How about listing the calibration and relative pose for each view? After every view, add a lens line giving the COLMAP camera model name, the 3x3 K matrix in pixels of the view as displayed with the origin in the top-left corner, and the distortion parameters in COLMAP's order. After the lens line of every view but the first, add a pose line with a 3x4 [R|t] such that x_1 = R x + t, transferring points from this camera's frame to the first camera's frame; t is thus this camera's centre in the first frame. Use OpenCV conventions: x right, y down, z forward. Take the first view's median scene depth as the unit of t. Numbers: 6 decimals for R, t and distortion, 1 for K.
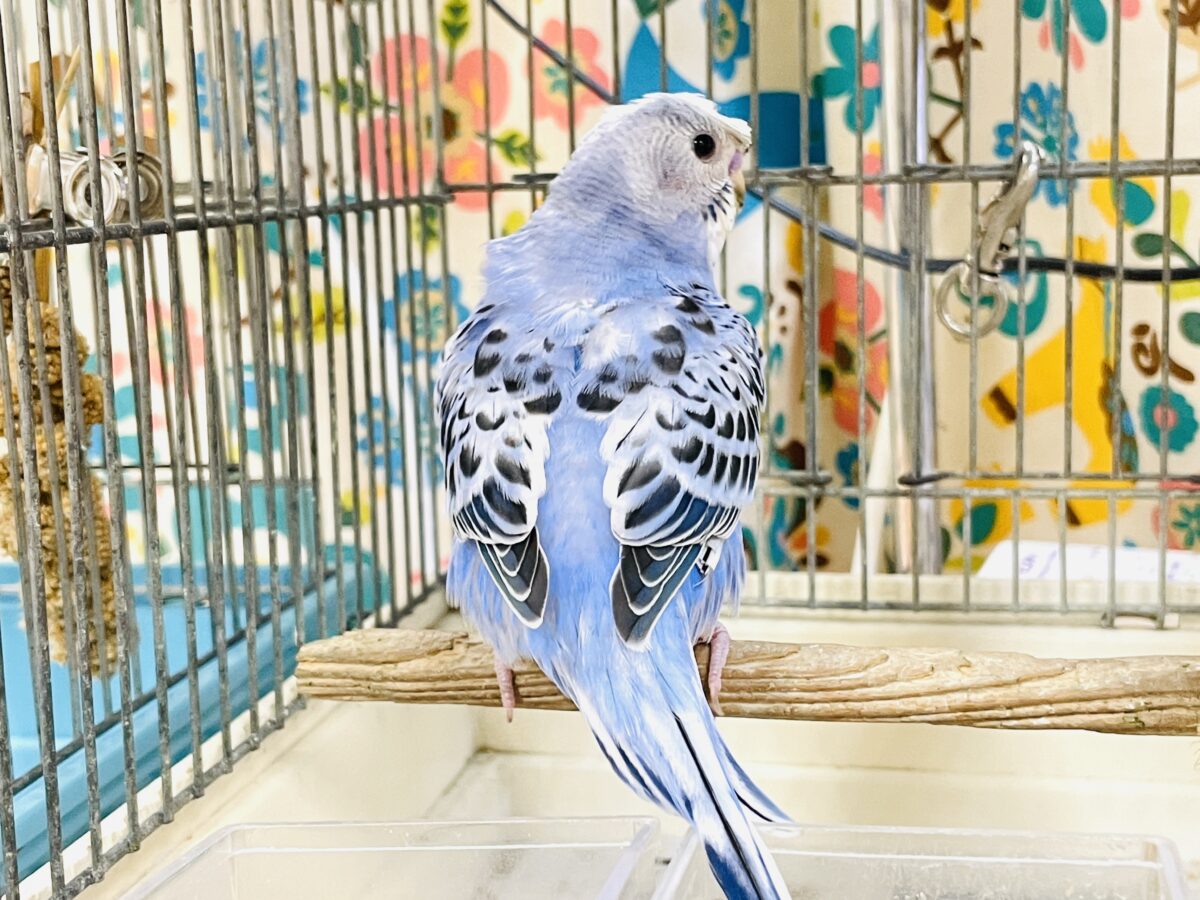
lens RADIAL K [[1781.1, 0, 600.9], [0, 1781.1, 450.3], [0, 0, 1]] dist [0.076783, 0.000000]
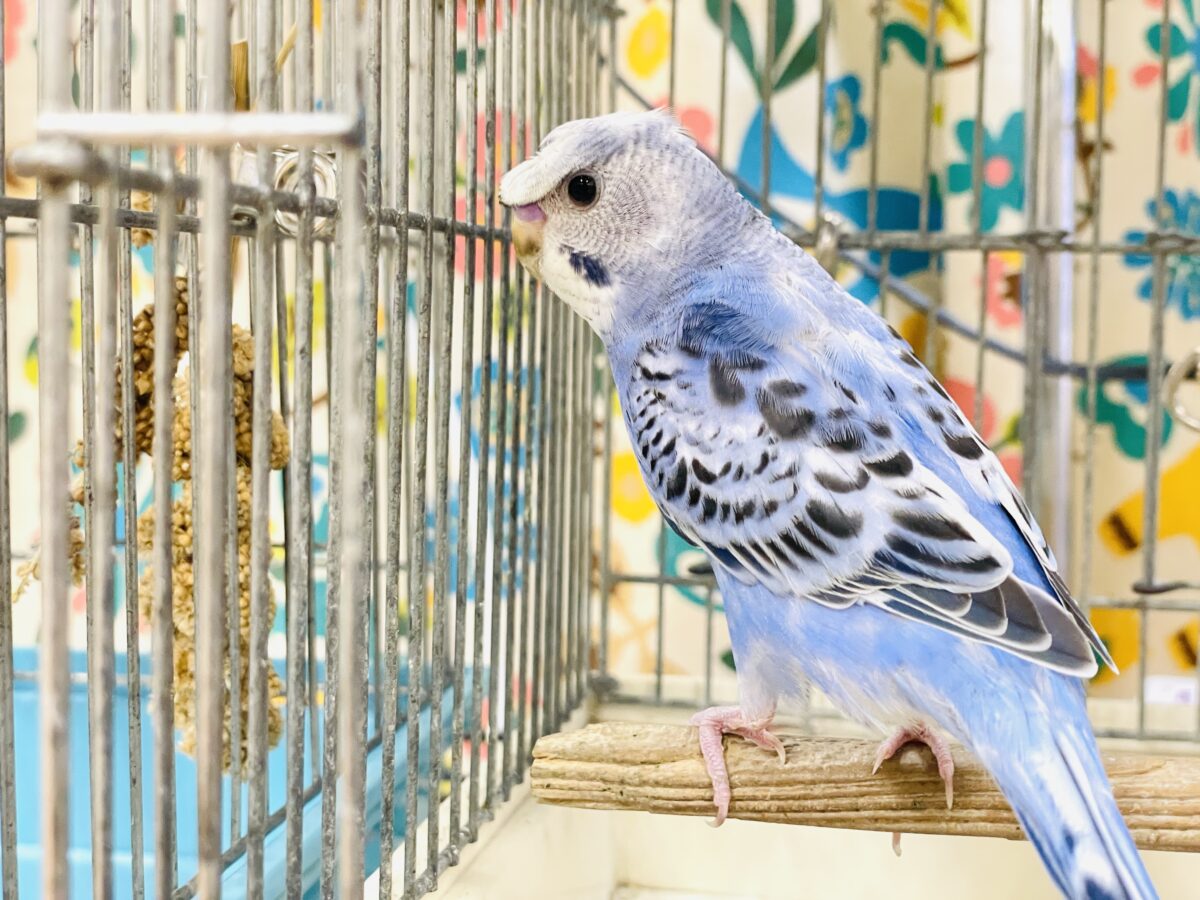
lens RADIAL K [[1828.0, 0, 599.4], [0, 1828.0, 448.2], [0, 0, 1]] dist [-0.027094, 0.000000]
pose [[0.998952, 0.042330, 0.017380, -0.161693], [-0.040842, 0.996075, -0.078525, 0.041622], [-0.020635, 0.077733, 0.996761, 0.152940]]
